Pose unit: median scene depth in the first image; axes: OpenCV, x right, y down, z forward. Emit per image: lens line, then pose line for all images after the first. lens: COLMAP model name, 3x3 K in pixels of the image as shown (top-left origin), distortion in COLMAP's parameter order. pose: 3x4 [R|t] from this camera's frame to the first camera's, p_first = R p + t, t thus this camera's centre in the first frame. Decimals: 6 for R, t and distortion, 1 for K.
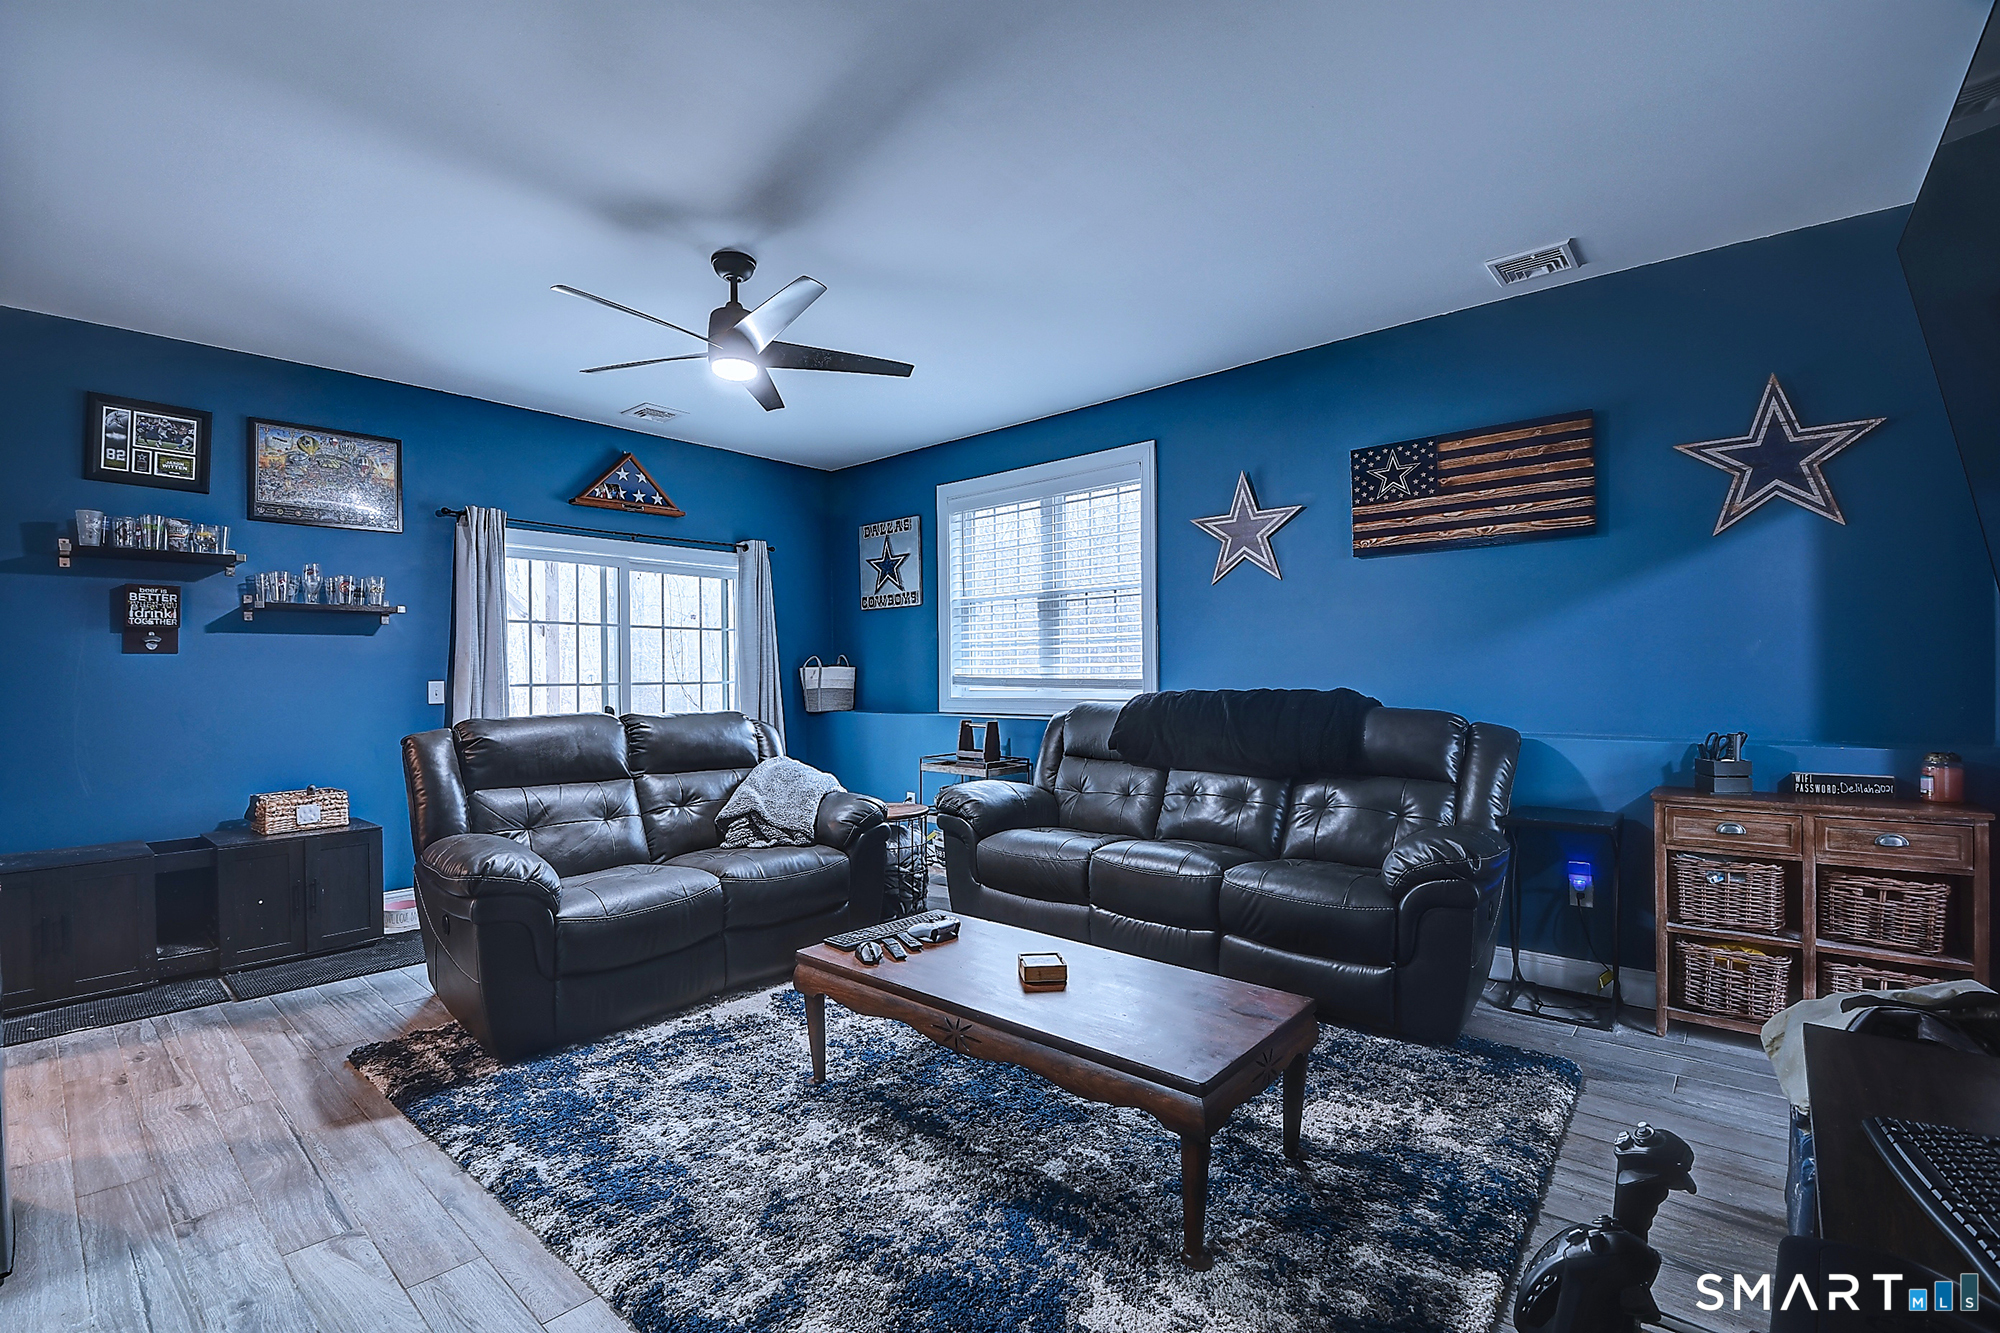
lens RADIAL K [[874.9, 0, 976.1], [0, 874.9, 672.1], [0, 0, 1]] dist [0.003265, -0.015844]
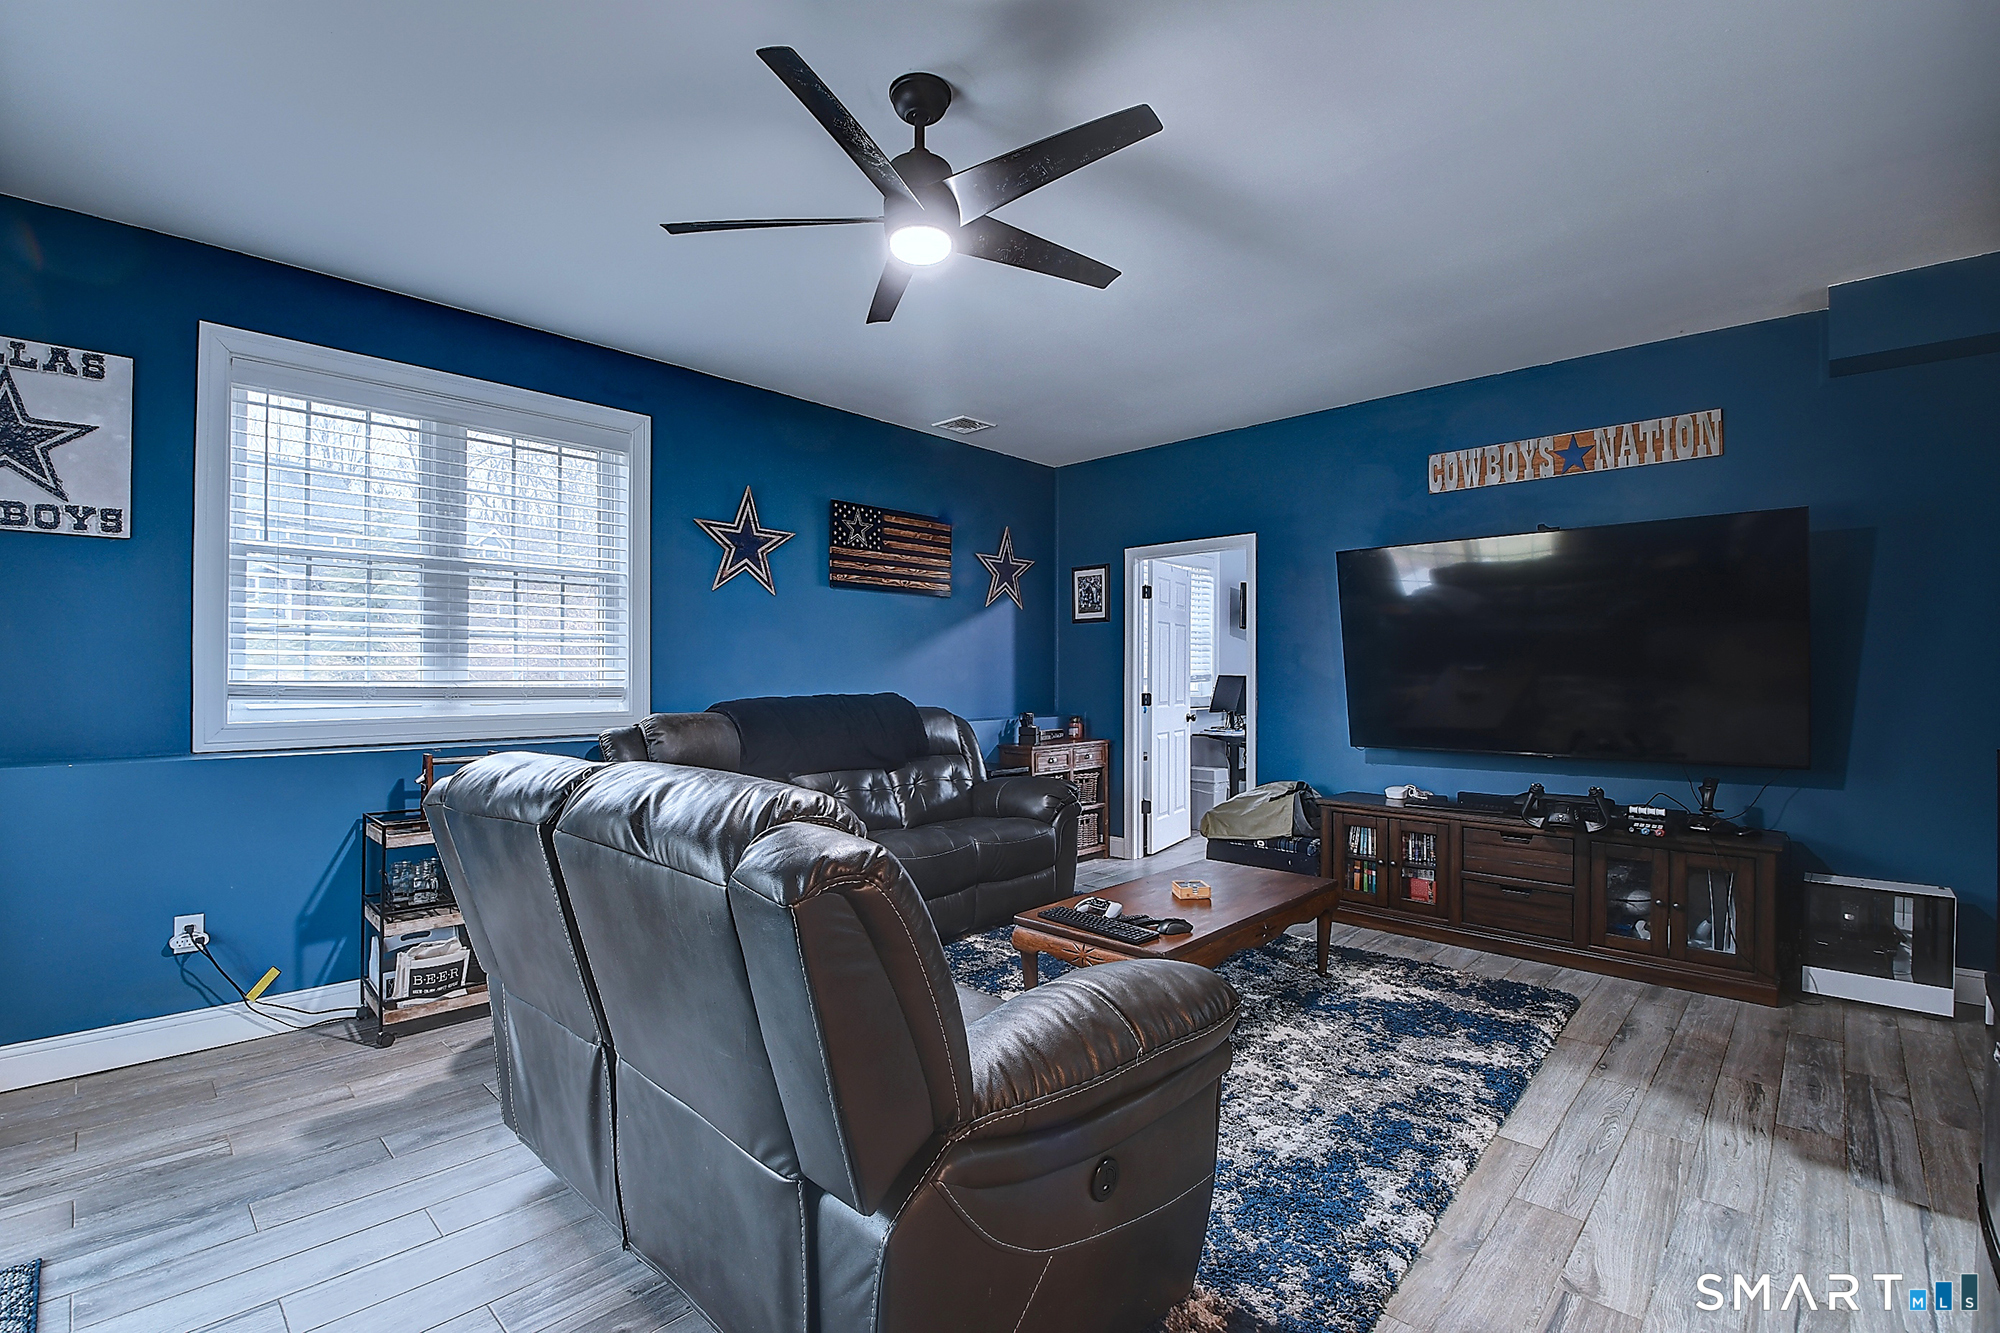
lens RADIAL K [[891.9, 0, 979.8], [0, 891.9, 672.9], [0, 0, 1]] dist [-0.033731, -0.000068]
pose [[0.040414, 0.026083, 0.998843, -0.787563], [0.002991, 0.999652, -0.026226, 0.019767], [-0.999179, 0.004047, 0.040322, 0.750023]]
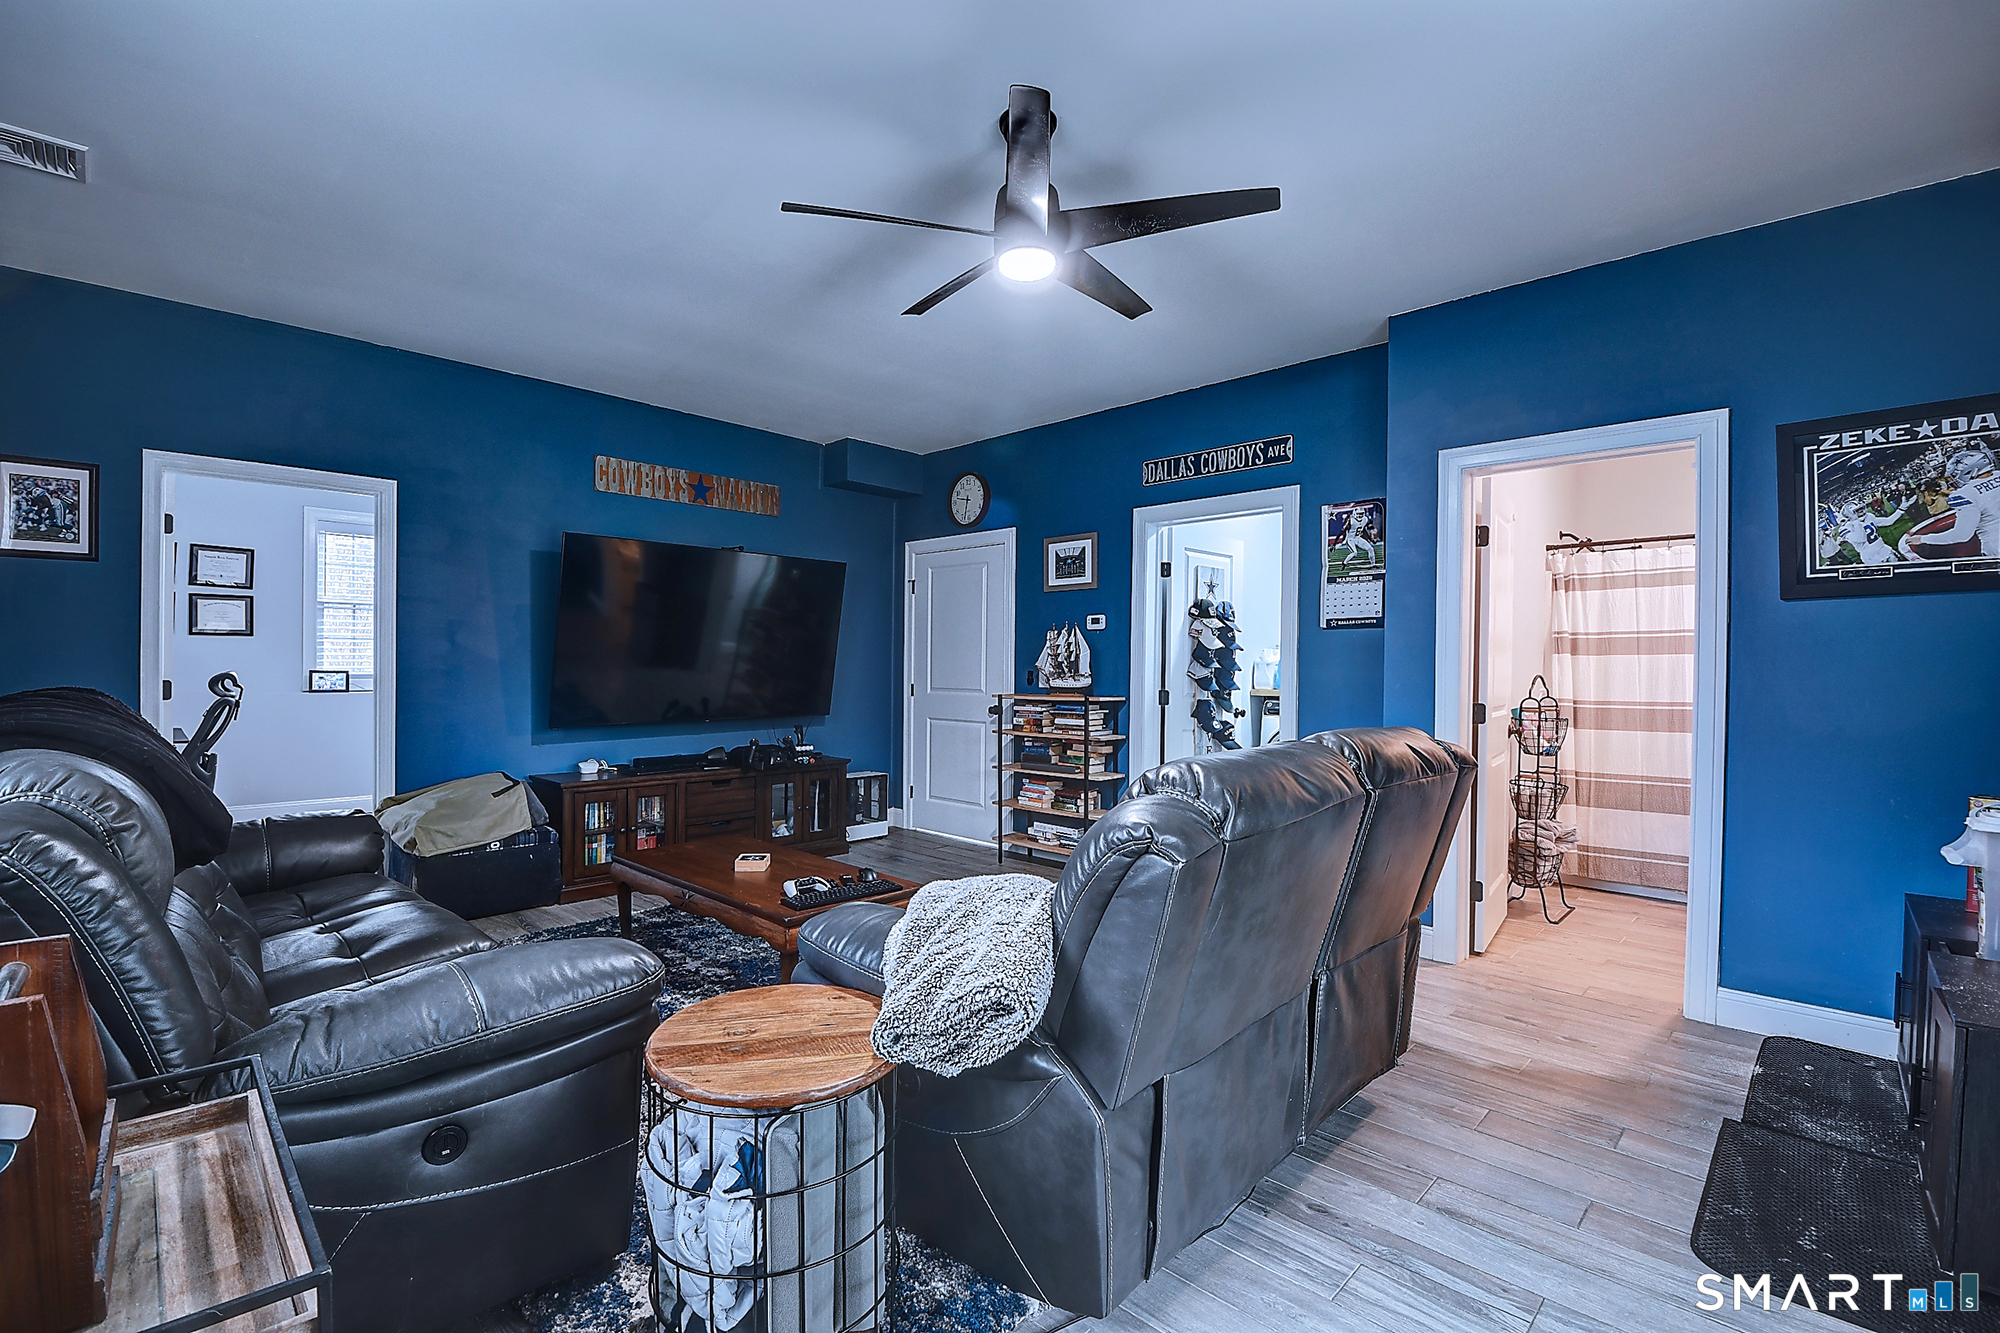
lens RADIAL K [[888.9, 0, 991.1], [0, 888.9, 667.7], [0, 0, 1]] dist [-0.000710, -0.021898]
pose [[-0.998547, 0.000818, 0.053881, -0.229126], [0.001212, 0.999973, 0.007287, -0.001578], [-0.053874, 0.007342, -0.998521, 1.448317]]
